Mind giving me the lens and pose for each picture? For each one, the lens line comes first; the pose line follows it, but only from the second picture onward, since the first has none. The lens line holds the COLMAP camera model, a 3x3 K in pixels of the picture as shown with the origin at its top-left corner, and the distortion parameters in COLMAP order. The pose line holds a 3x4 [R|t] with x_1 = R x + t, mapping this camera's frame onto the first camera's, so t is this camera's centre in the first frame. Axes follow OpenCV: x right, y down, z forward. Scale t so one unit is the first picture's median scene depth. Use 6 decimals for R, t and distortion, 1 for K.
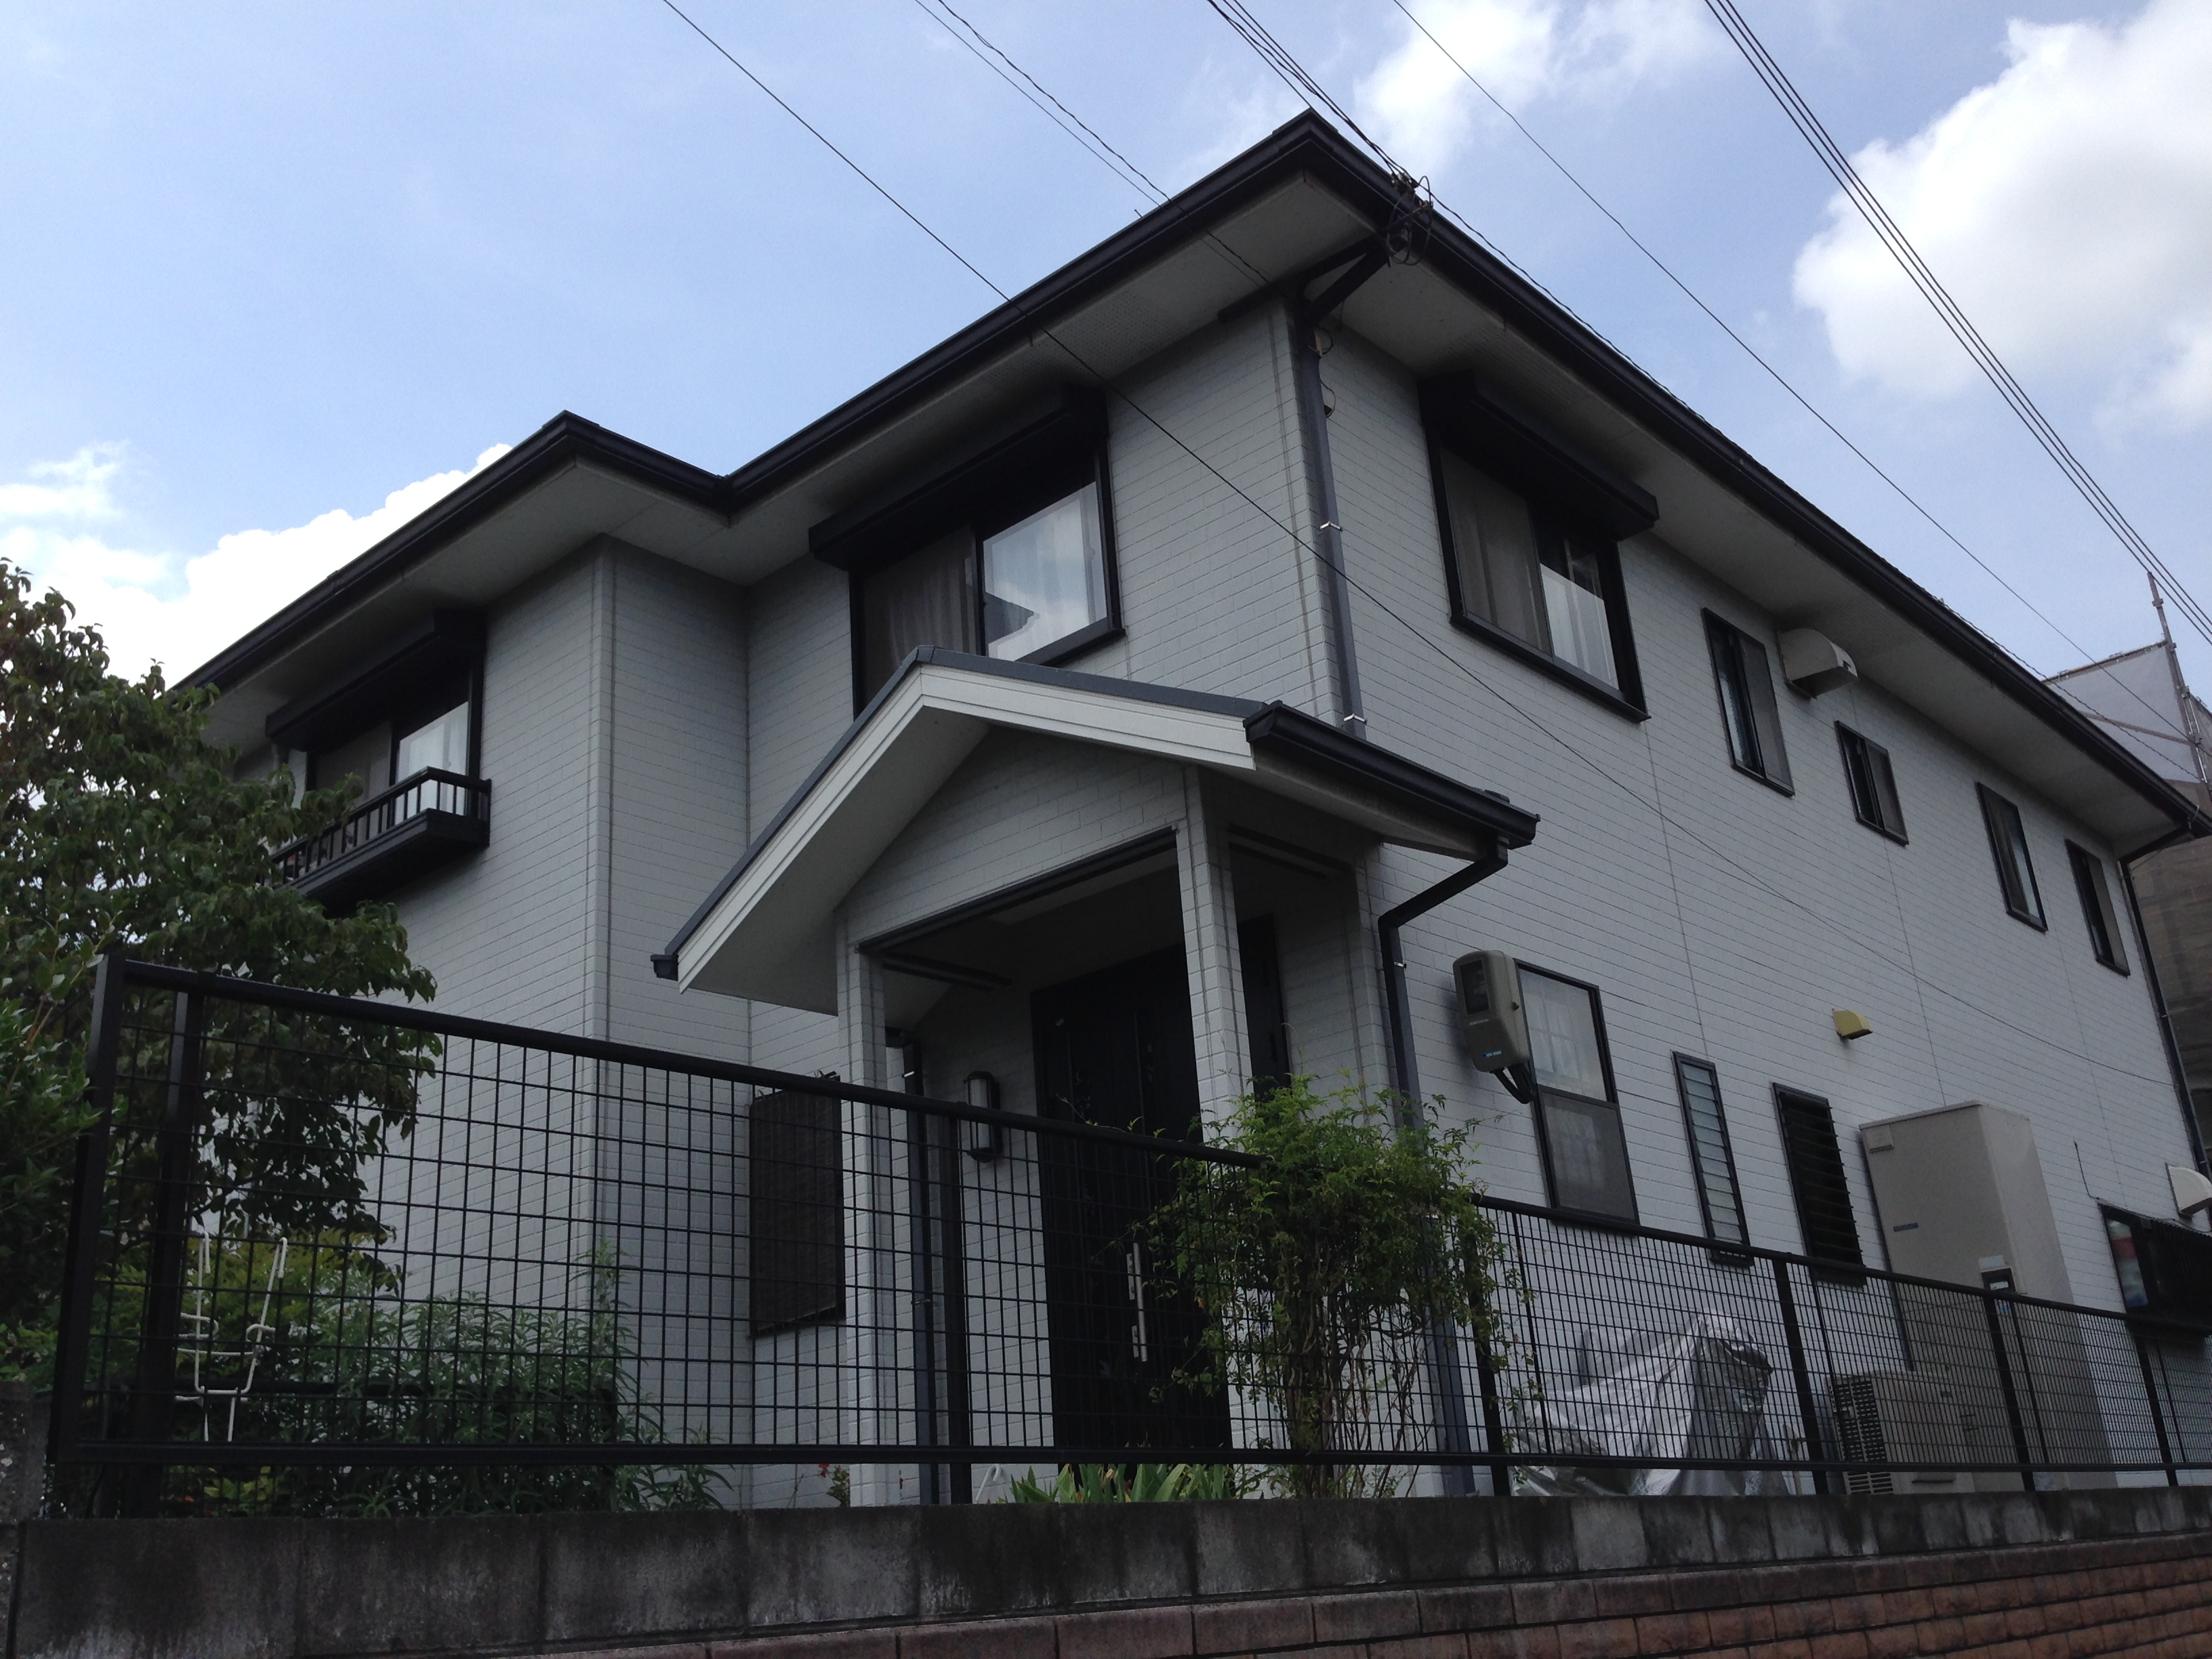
lens RADIAL K [[2004.2, 0, 1095.7], [0, 2004.2, 821.4], [0, 0, 1]] dist [0.151115, -0.275435]
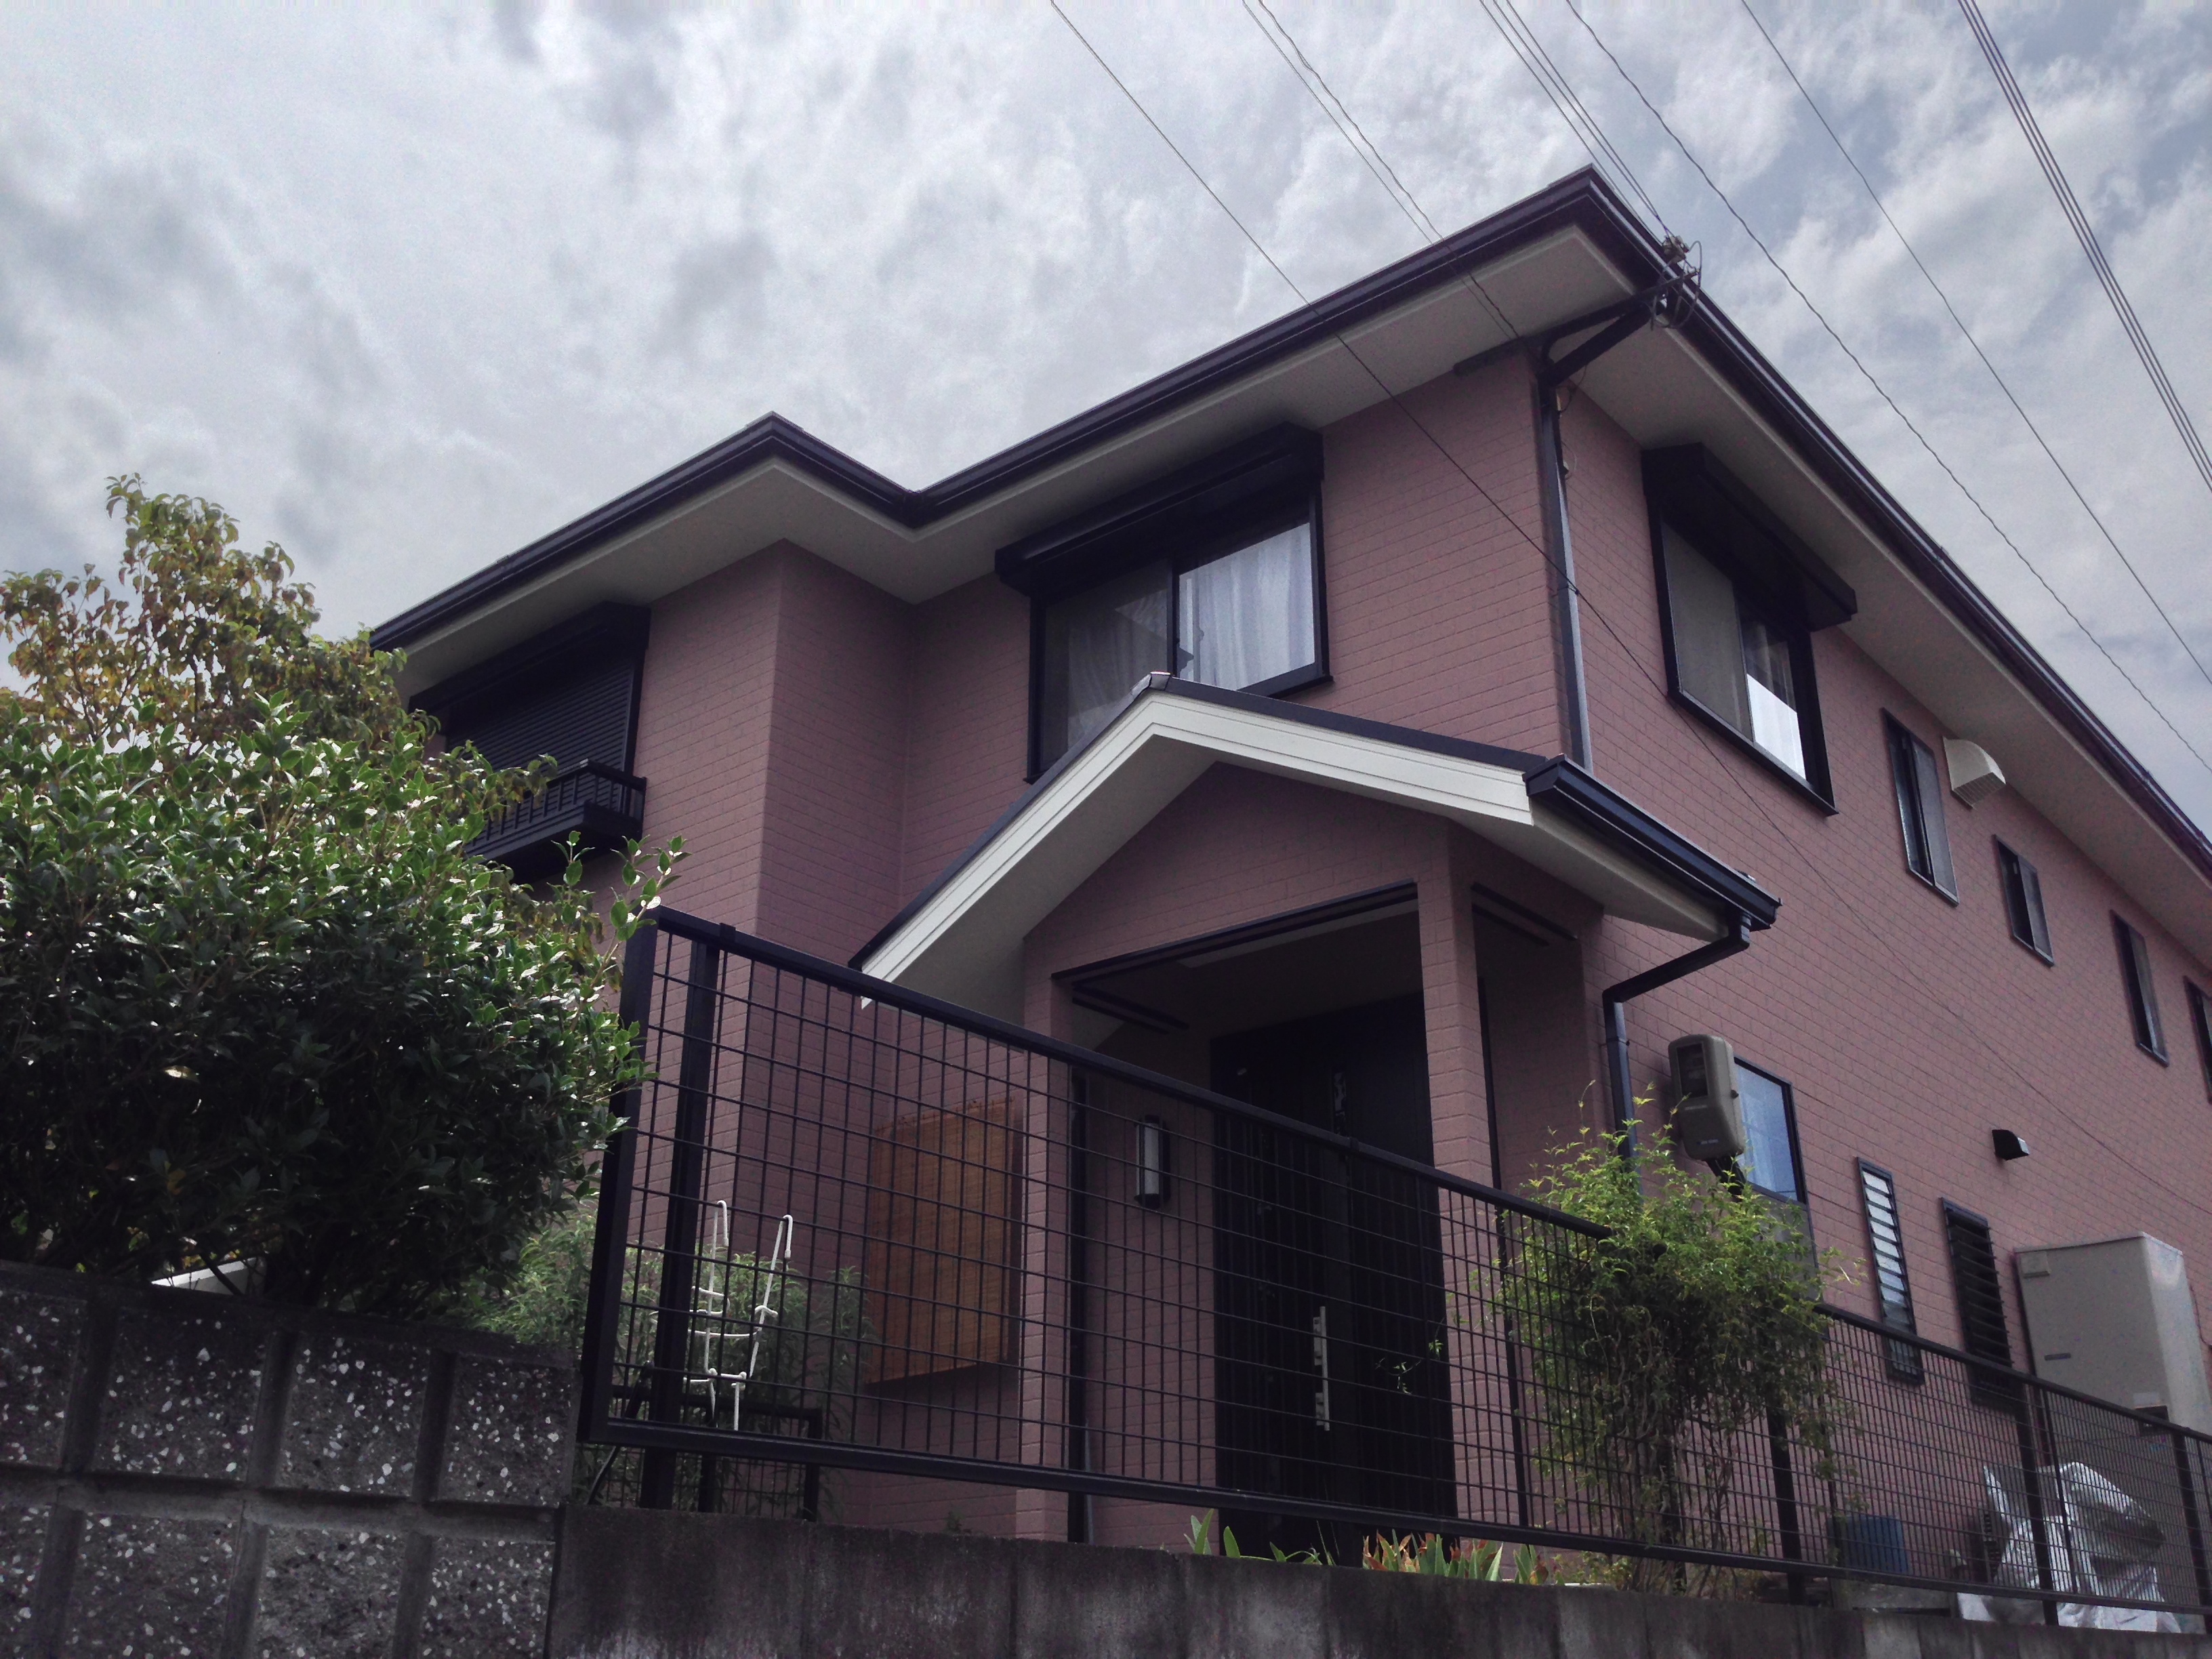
lens RADIAL K [[2004.2, 0, 1095.7], [0, 2004.2, 821.4], [0, 0, 1]] dist [0.151115, -0.275435]
pose [[0.996507, 0.083399, 0.004369, -0.109068], [-0.083226, 0.996053, -0.030863, 0.016044], [-0.006925, 0.030391, 0.999514, 0.026013]]
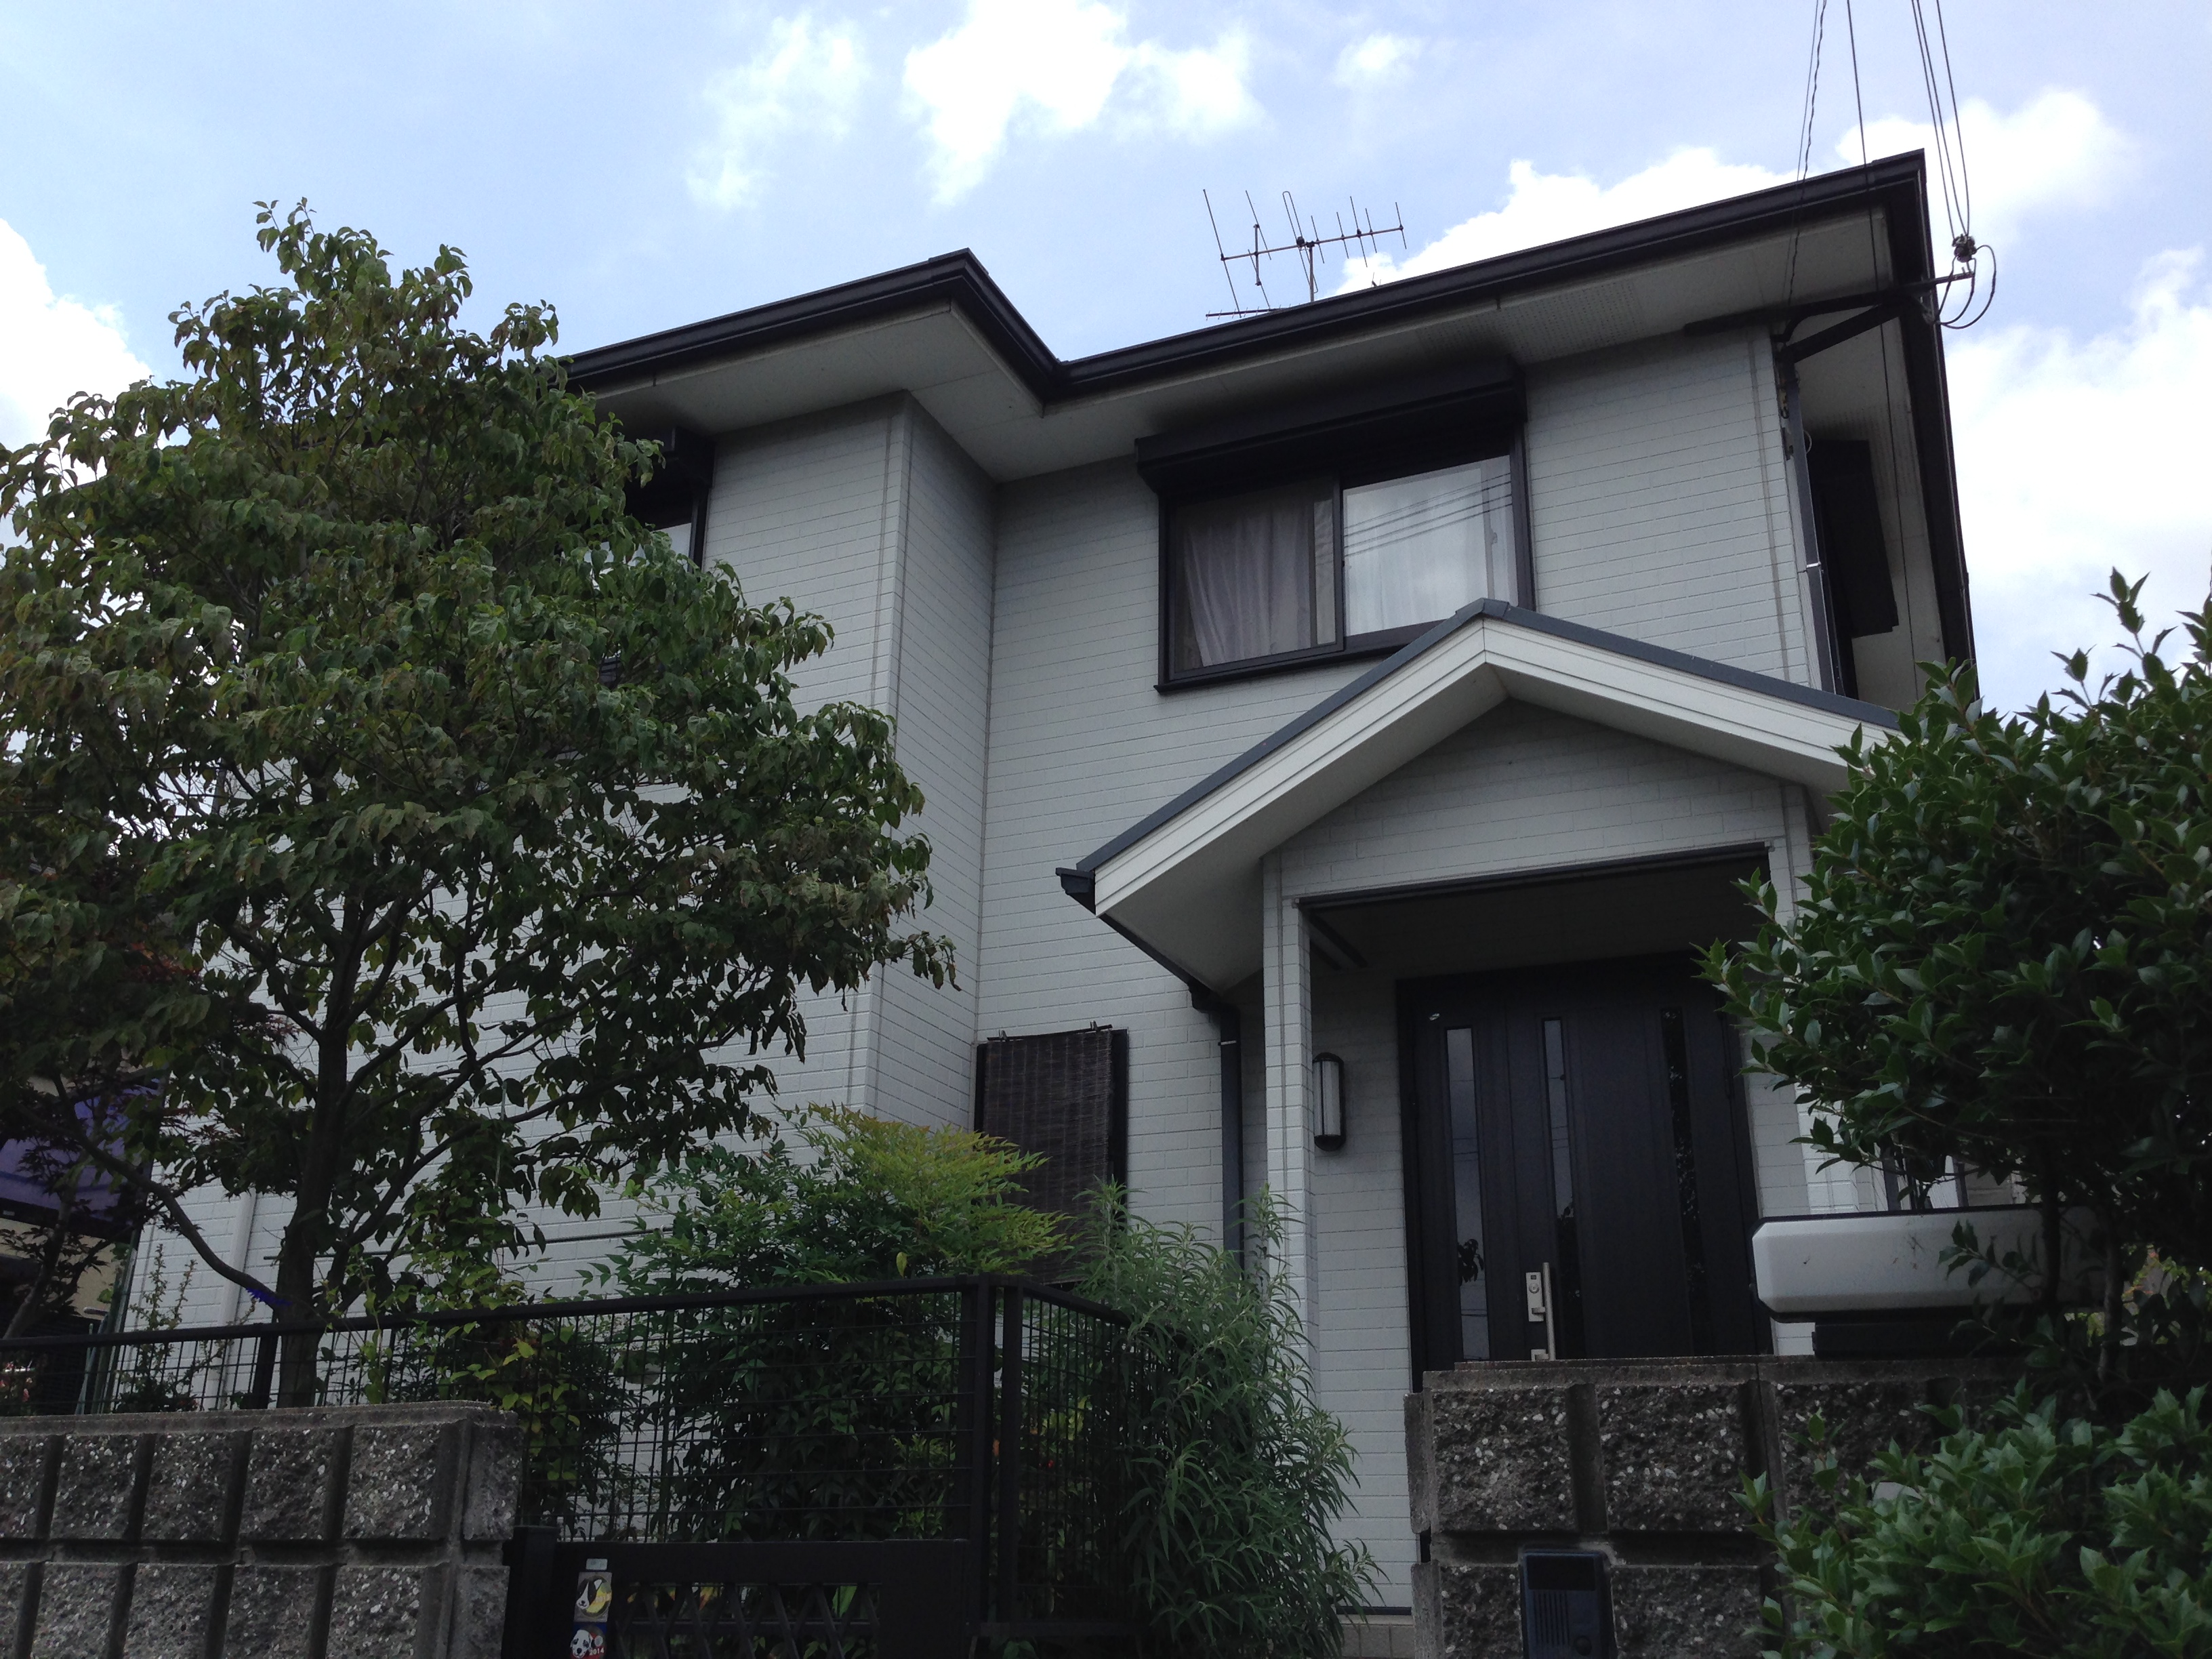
lens RADIAL K [[2004.2, 0, 1095.7], [0, 2004.2, 821.4], [0, 0, 1]] dist [0.151115, -0.275435]
pose [[0.945426, 0.188229, 0.265971, -0.466342], [-0.187392, 0.981864, -0.028761, 0.071276], [-0.266561, -0.022649, 0.963552, 0.138913]]
